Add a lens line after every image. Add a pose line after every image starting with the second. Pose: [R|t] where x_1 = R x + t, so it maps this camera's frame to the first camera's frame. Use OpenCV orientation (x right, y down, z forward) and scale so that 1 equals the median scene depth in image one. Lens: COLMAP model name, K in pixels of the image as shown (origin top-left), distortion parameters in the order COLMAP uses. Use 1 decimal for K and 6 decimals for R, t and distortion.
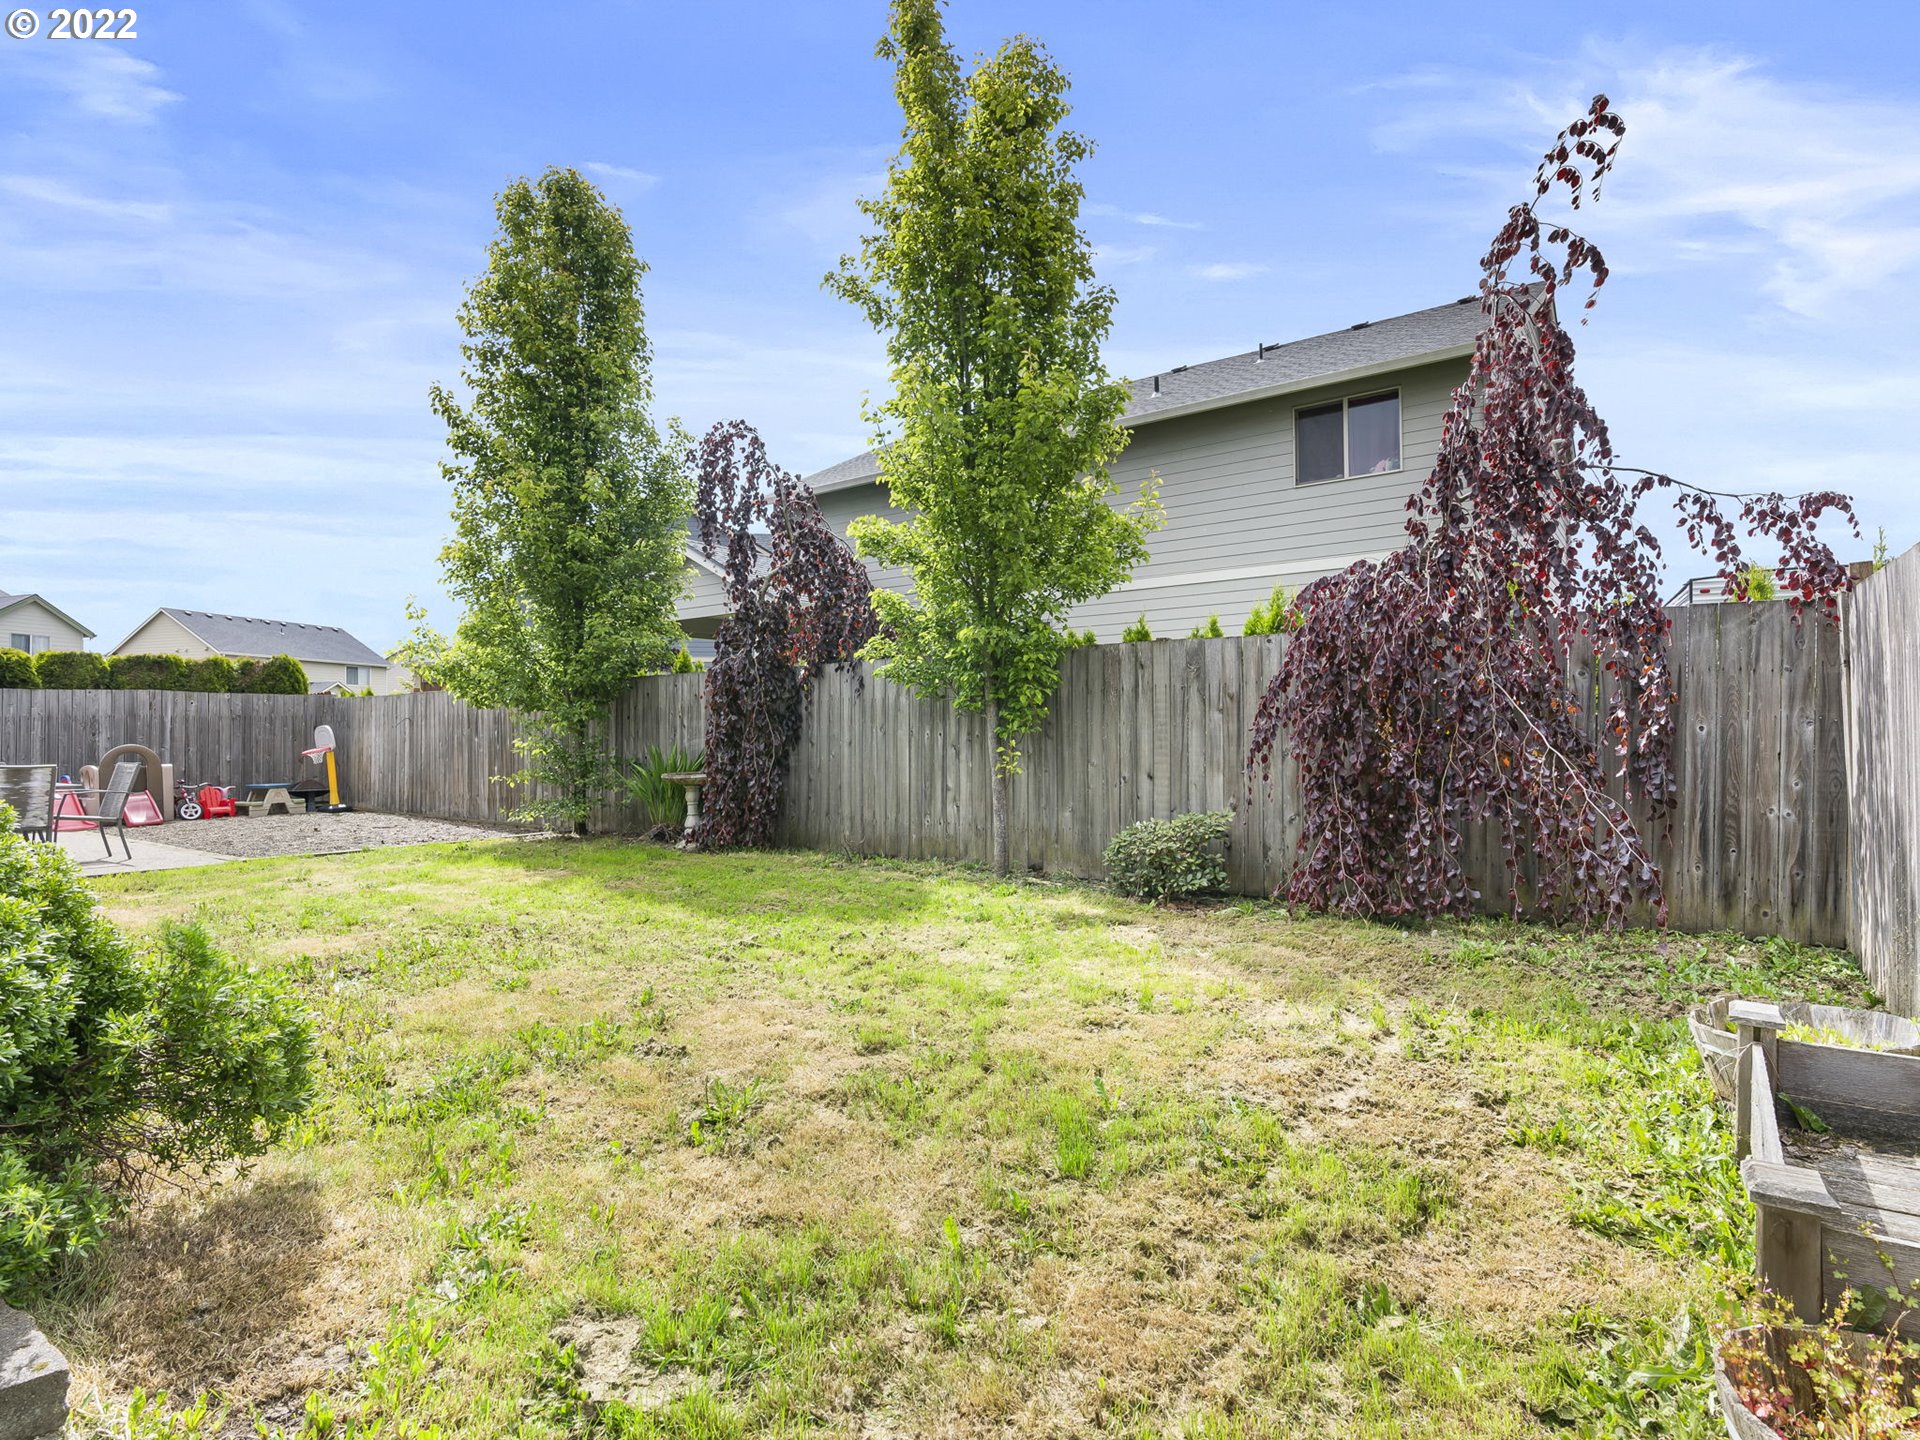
lens RADIAL K [[986.8, 0, 967.5], [0, 986.8, 715.5], [0, 0, 1]] dist [-0.005372, 0.001462]
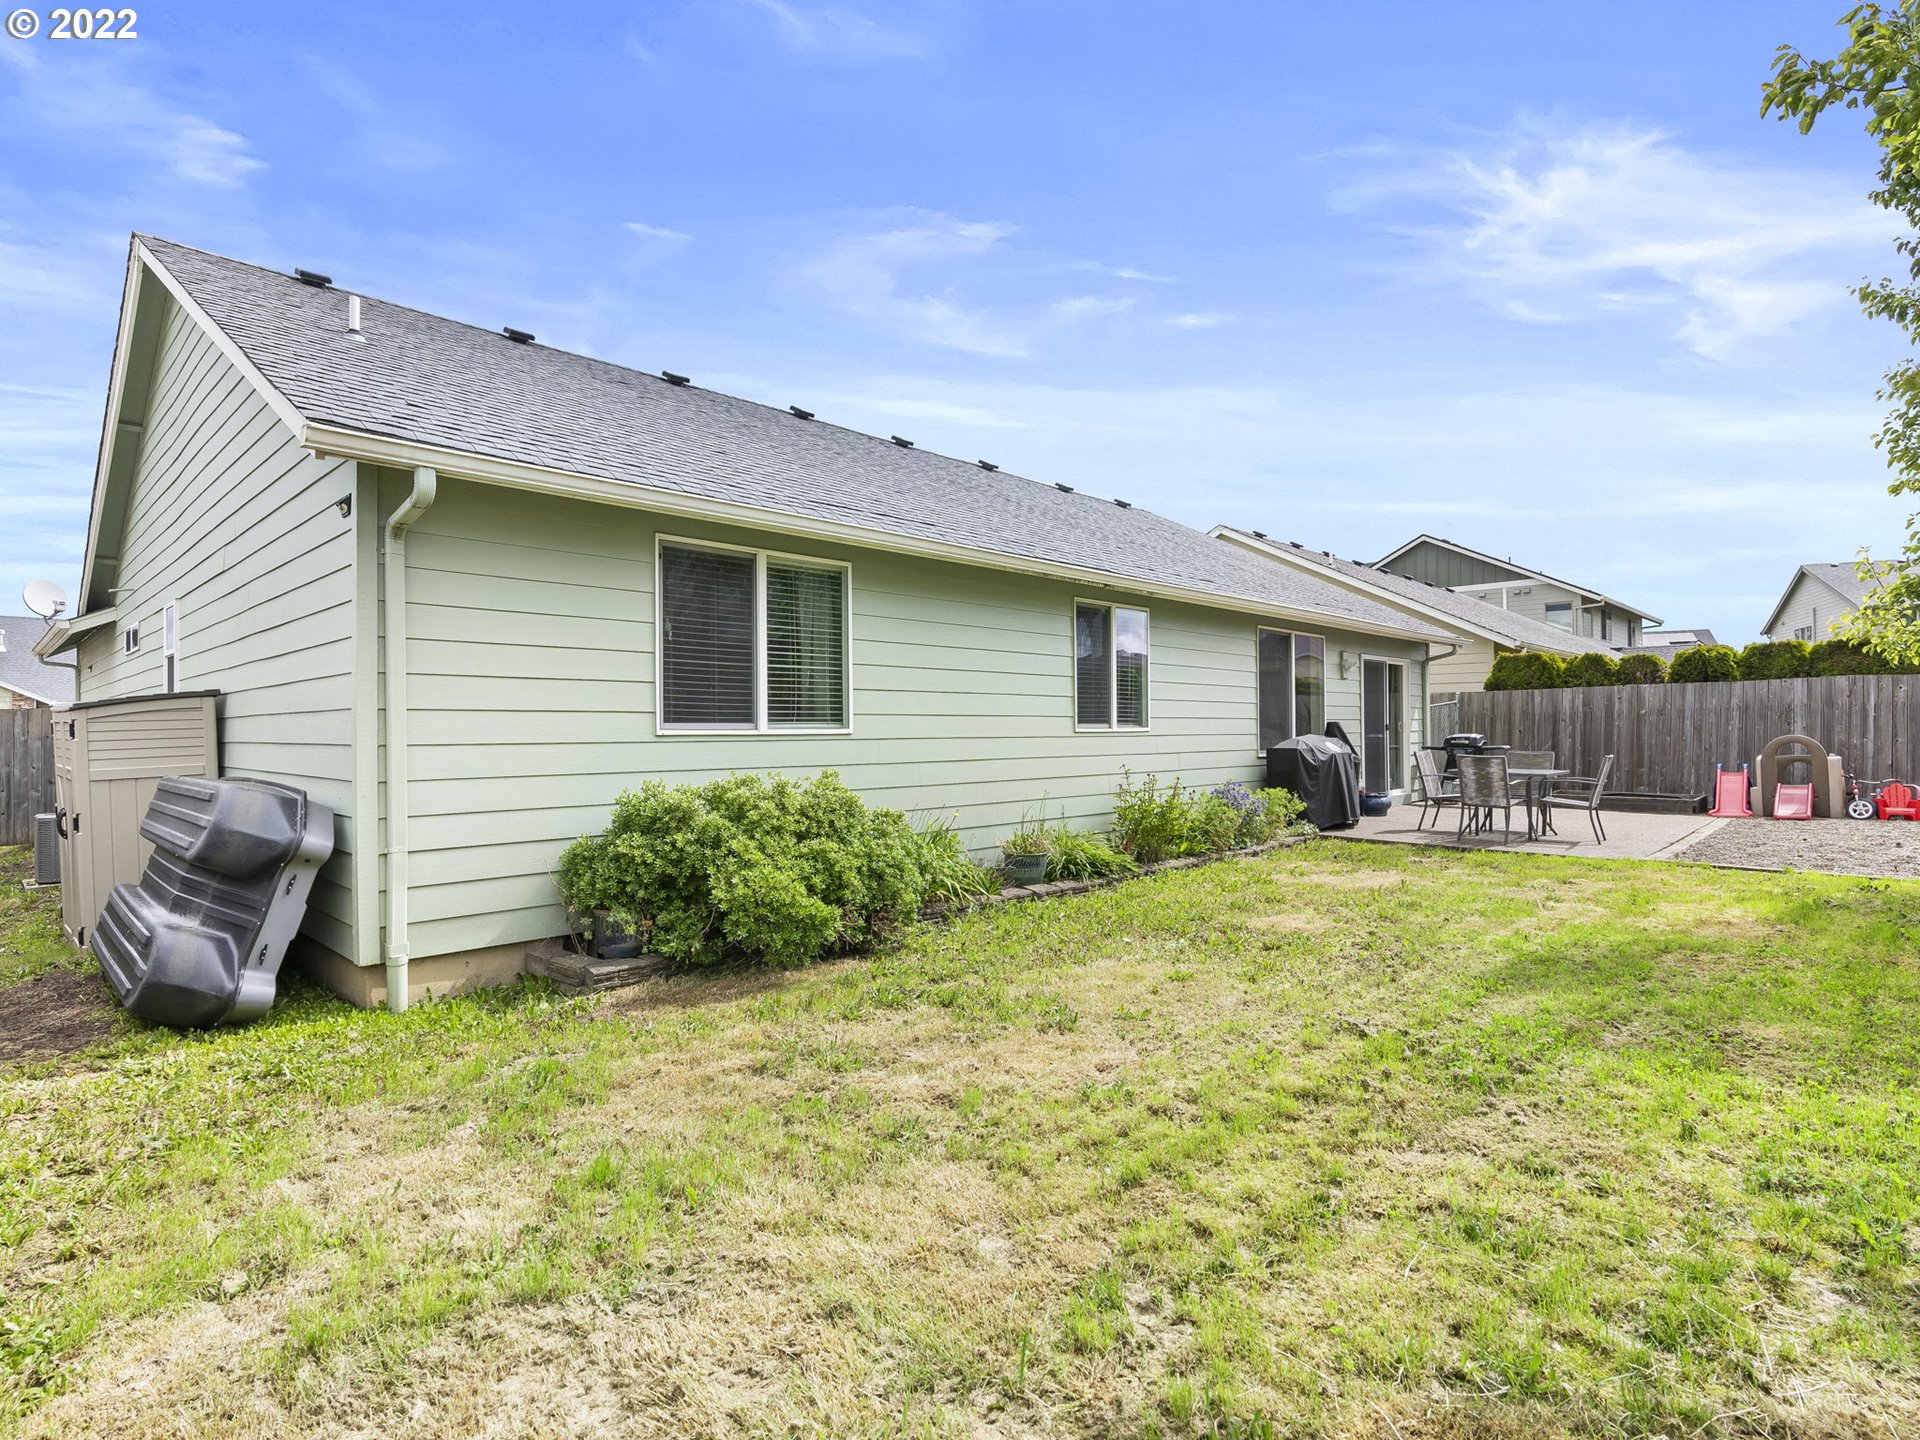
lens RADIAL K [[973.8, 0, 962.9], [0, 973.8, 725.9], [0, 0, 1]] dist [-0.002977, 0.000030]
pose [[-0.143291, 0.003167, -0.989675, 0.191475], [0.027151, 0.999631, -0.000733, -0.000442], [0.989308, -0.026976, -0.143325, 0.302363]]
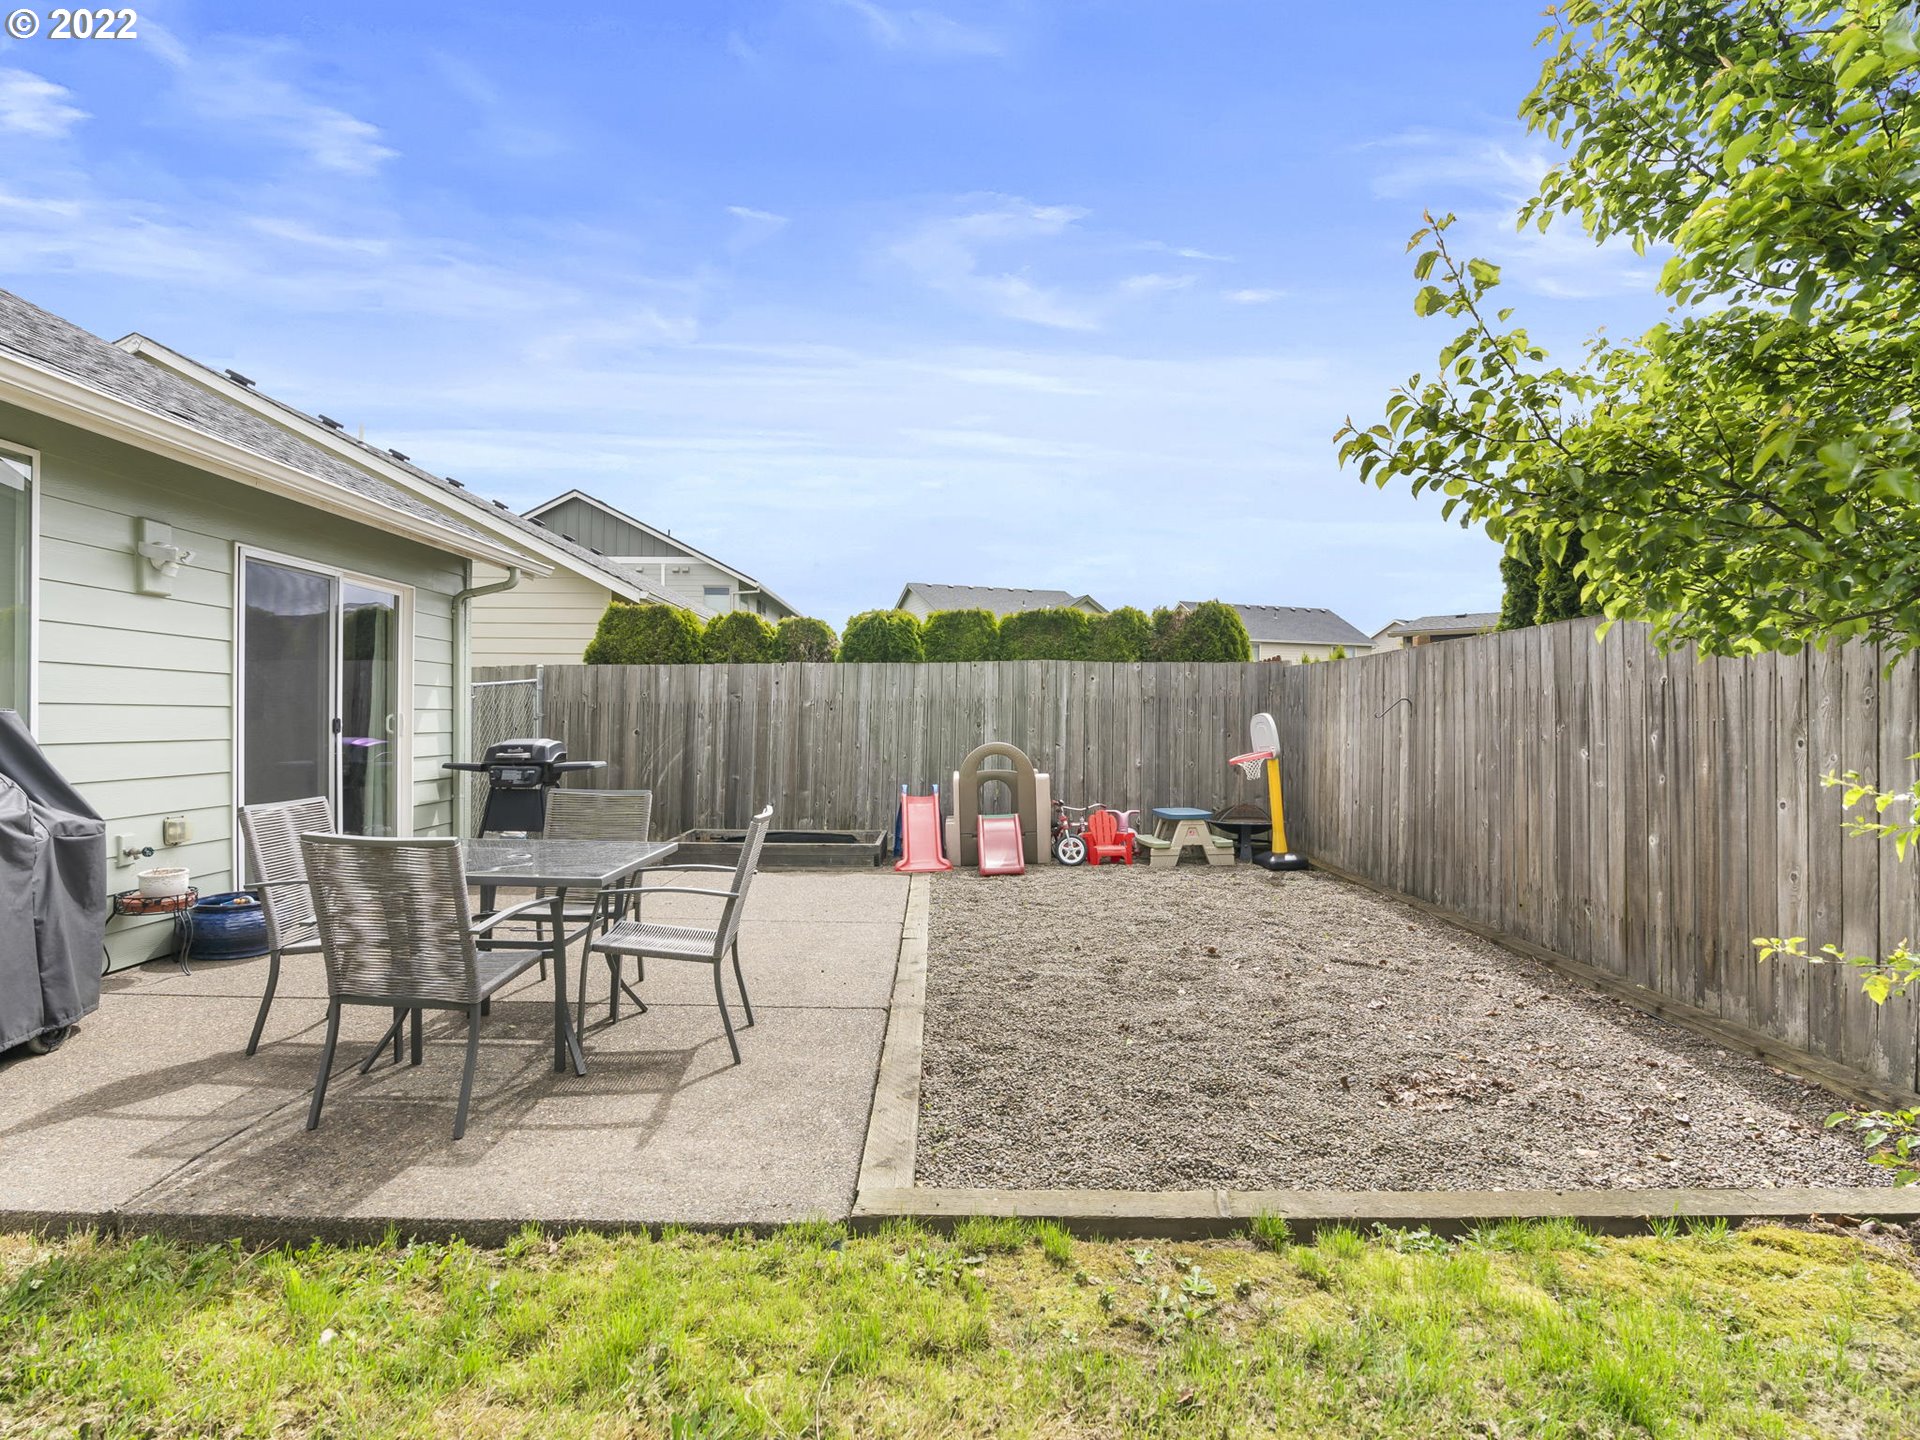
lens RADIAL K [[986.8, 0, 967.5], [0, 986.8, 715.5], [0, 0, 1]] dist [-0.005372, 0.001462]
pose [[0.603349, 0.004627, -0.797464, -0.314680], [0.007027, 0.999914, 0.011118, 0.004271], [0.797446, -0.012312, 0.603265, 0.541773]]
